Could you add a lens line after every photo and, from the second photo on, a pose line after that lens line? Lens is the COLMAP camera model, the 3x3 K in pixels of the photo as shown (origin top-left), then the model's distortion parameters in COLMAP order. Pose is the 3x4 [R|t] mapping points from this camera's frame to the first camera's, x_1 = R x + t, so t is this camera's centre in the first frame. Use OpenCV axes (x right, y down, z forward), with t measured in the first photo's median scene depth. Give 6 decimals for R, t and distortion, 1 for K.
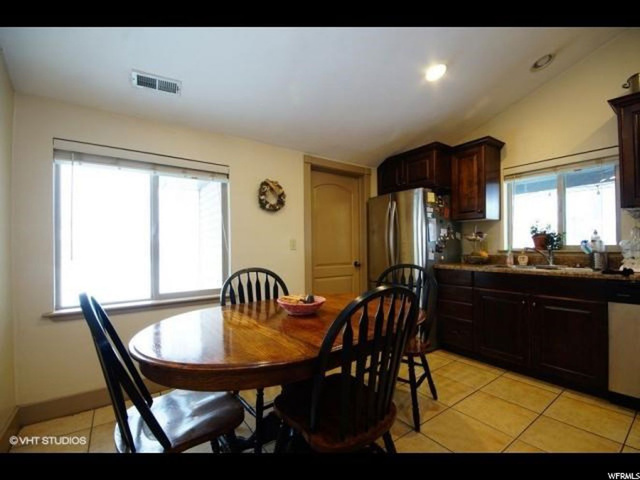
lens RADIAL K [[279.4, 0, 321.4], [0, 279.4, 245.9], [0, 0, 1]] dist [0.014398, -0.016141]
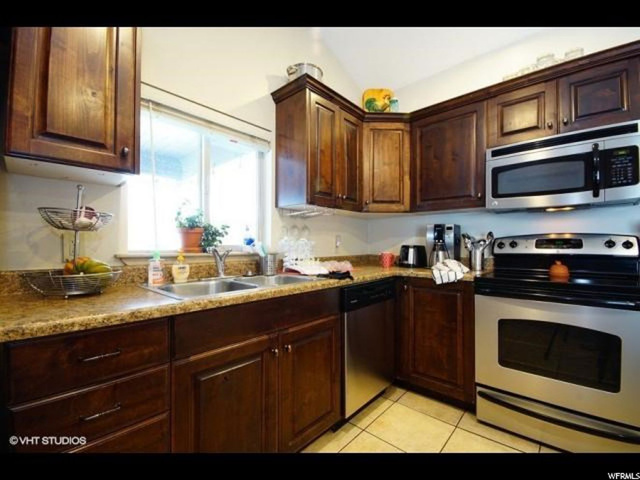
lens RADIAL K [[279.4, 0, 321.4], [0, 279.4, 245.9], [0, 0, 1]] dist [0.014398, -0.016141]
pose [[-0.204888, 0.008044, 0.978752, 0.140786], [-0.001109, 0.999964, -0.008451, 0.004589], [-0.978785, -0.002817, -0.204871, 0.798316]]
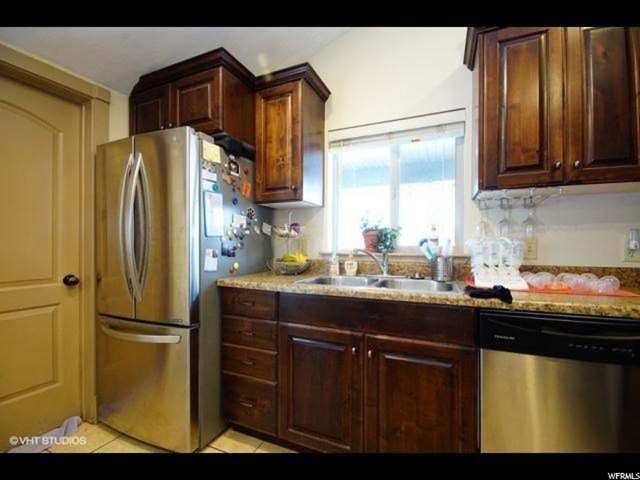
lens RADIAL K [[279.4, 0, 321.4], [0, 279.4, 245.9], [0, 0, 1]] dist [0.014398, -0.016141]
pose [[0.858795, 0.010439, 0.512213, 0.299045], [-0.013379, 0.999908, 0.002053, -0.001071], [-0.512144, -0.008616, 0.858856, 0.437168]]
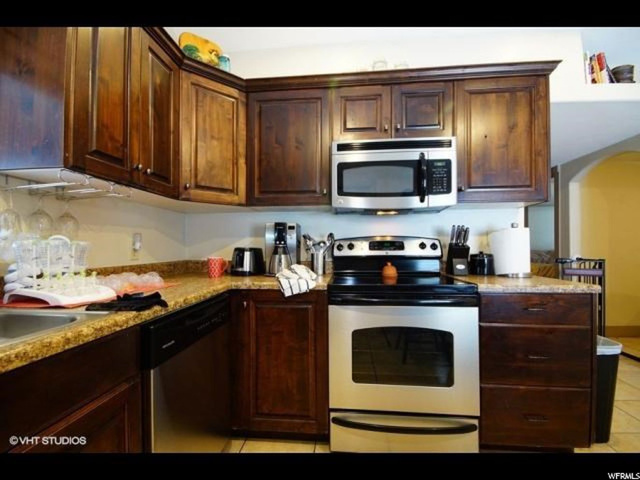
lens RADIAL K [[279.4, 0, 321.4], [0, 279.4, 245.9], [0, 0, 1]] dist [0.014398, -0.016141]
pose [[-0.746812, 0.015999, 0.664842, 0.324901], [0.008331, 0.999857, -0.014702, 0.002709], [-0.664983, -0.005441, -0.746839, 0.745479]]
